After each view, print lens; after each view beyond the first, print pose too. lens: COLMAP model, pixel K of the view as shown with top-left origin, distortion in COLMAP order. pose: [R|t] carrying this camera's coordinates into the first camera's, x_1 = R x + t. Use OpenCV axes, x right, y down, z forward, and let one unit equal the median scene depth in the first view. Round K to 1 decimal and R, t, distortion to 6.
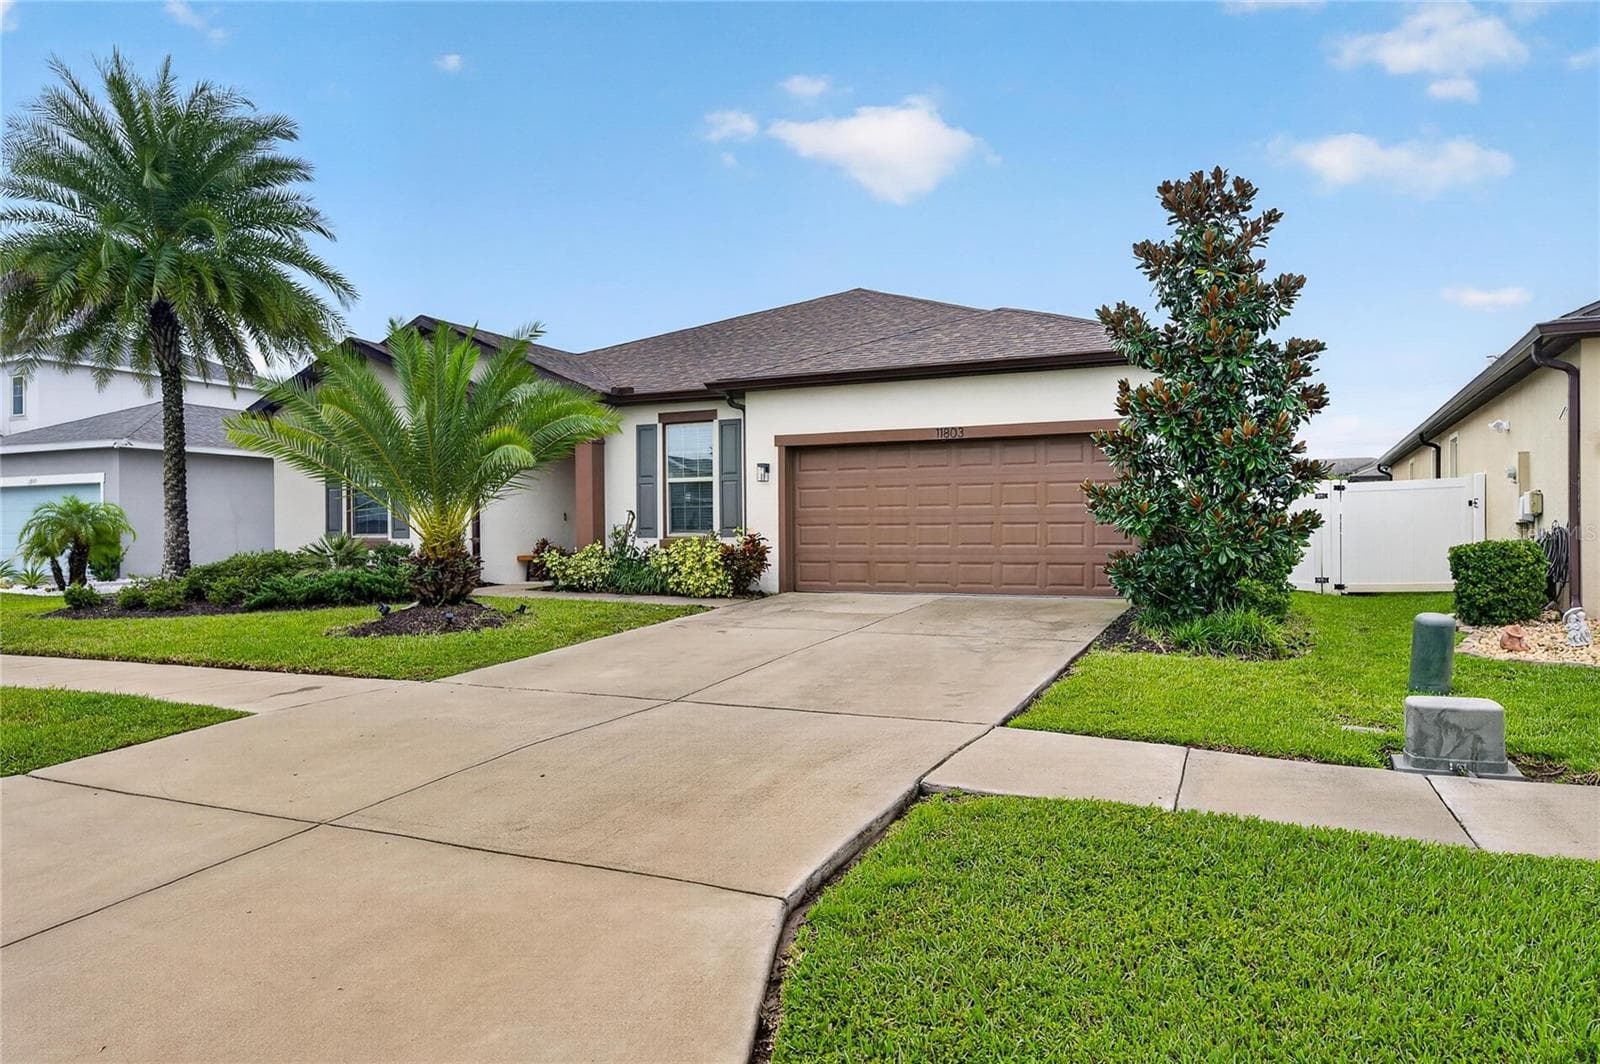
lens RADIAL K [[1039.3, 0, 803.9], [0, 1039.3, 545.7], [0, 0, 1]] dist [0.001026, 0.009053]
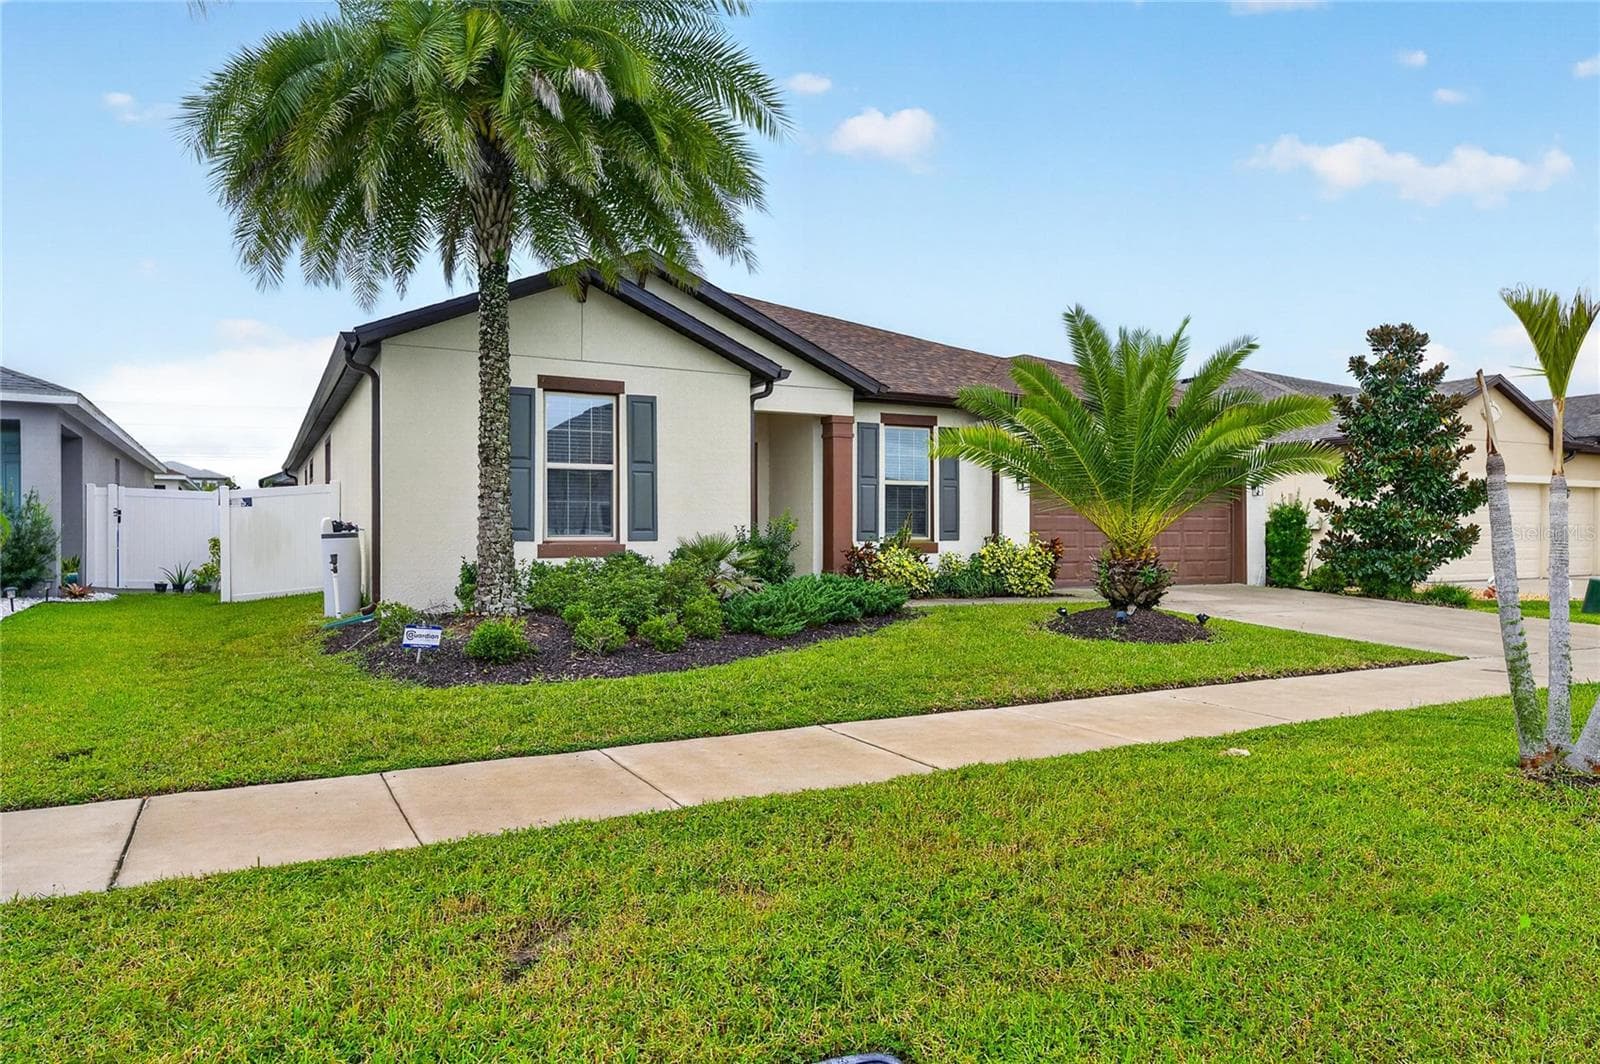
lens RADIAL K [[1033.6, 0, 810.0], [0, 1033.6, 537.3], [0, 0, 1]] dist [0.005757, 0.000179]
pose [[0.601828, 0.005496, 0.798607, -1.472515], [0.004969, 0.999931, -0.010626, -0.001883], [-0.798610, 0.010363, 0.601759, 0.729744]]
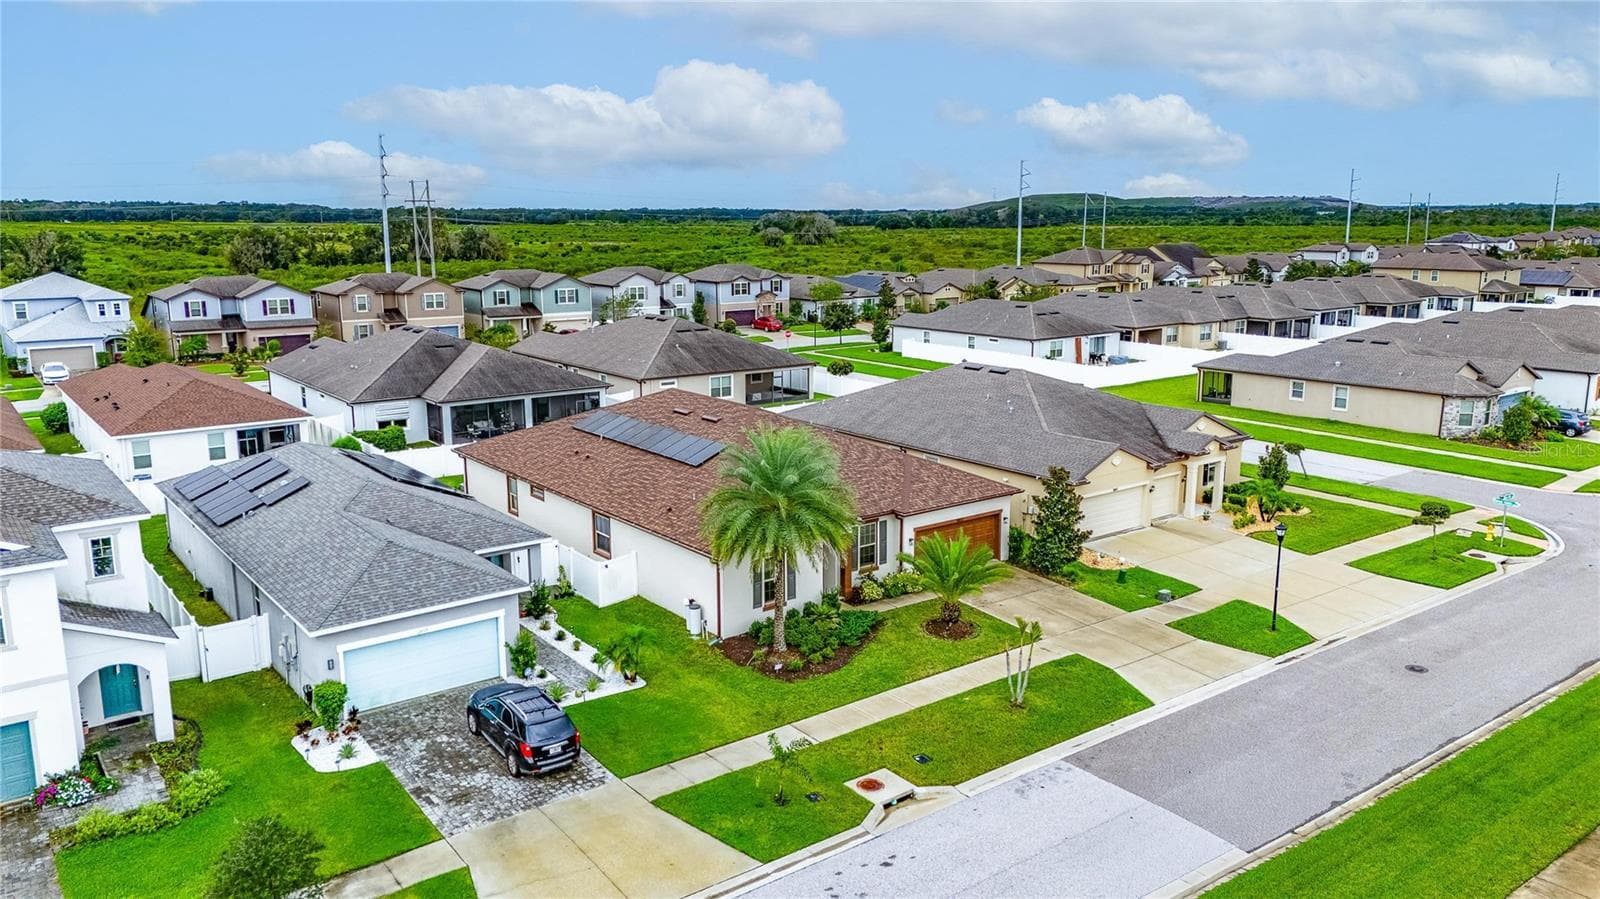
lens RADIAL K [[1176.6, 0, 809.1], [0, 1176.6, 438.0], [0, 0, 1]] dist [0.078423, -0.073163]
pose [[0.457469, -0.168572, 0.873101, -4.063345], [0.004060, 0.982253, 0.187519, -1.323812], [-0.889216, -0.082240, 0.450035, -0.228161]]
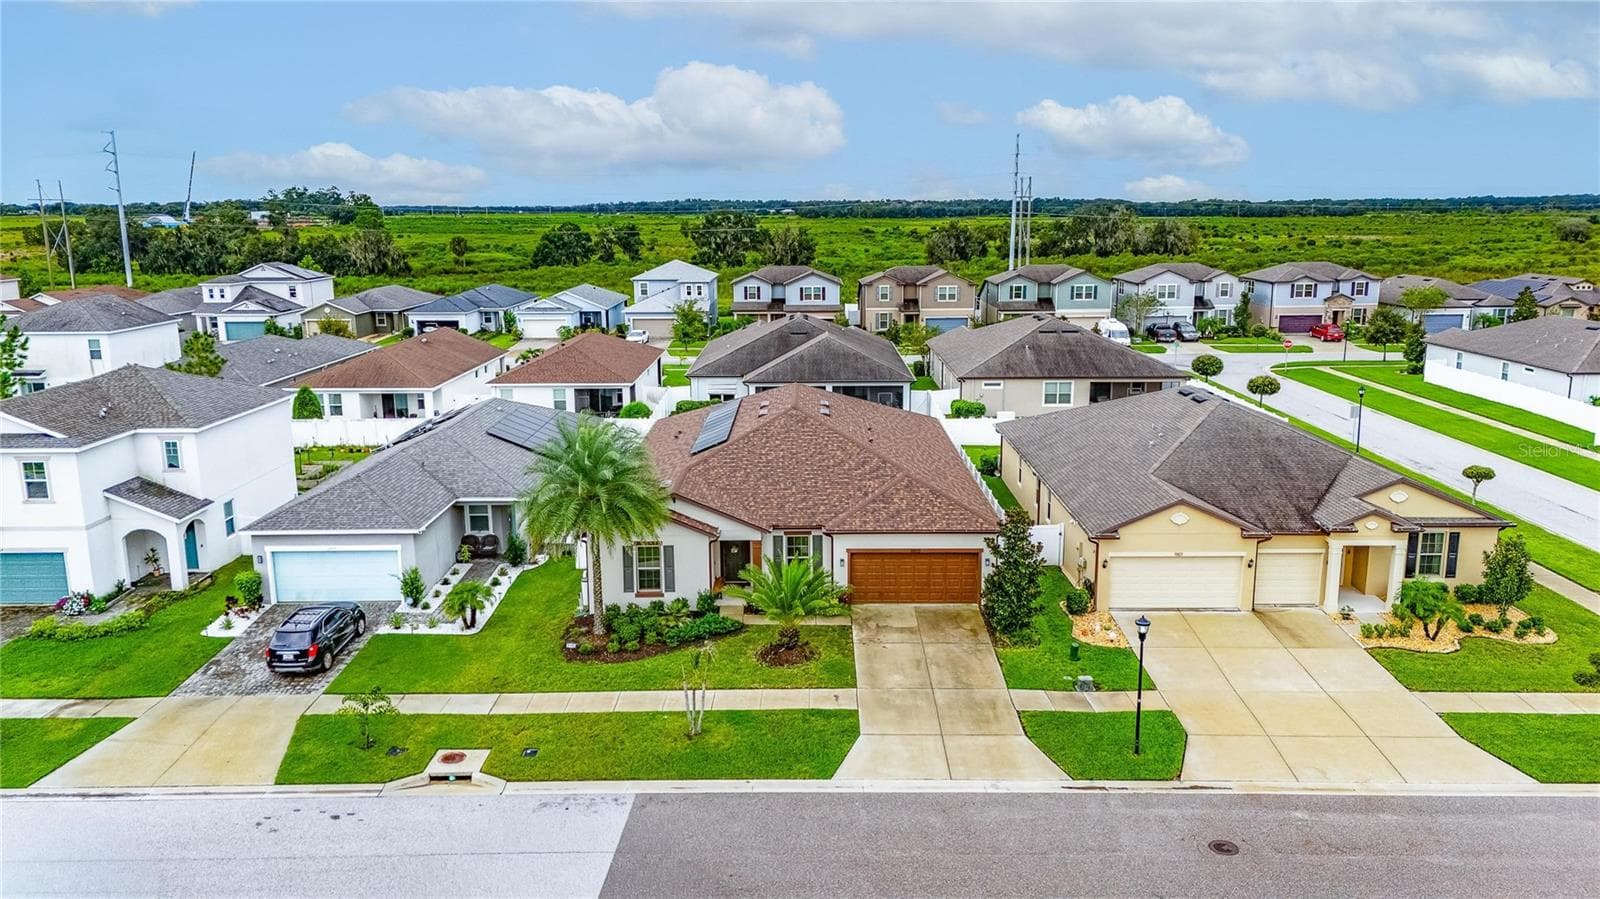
lens RADIAL K [[1176.6, 0, 799.2], [0, 1176.6, 461.8], [0, 0, 1]] dist [0.078423, -0.073163]
pose [[0.908755, -0.094149, 0.406571, -1.852950], [0.008462, 0.978177, 0.207602, -1.315284], [-0.417244, -0.185219, 0.889720, -2.176766]]
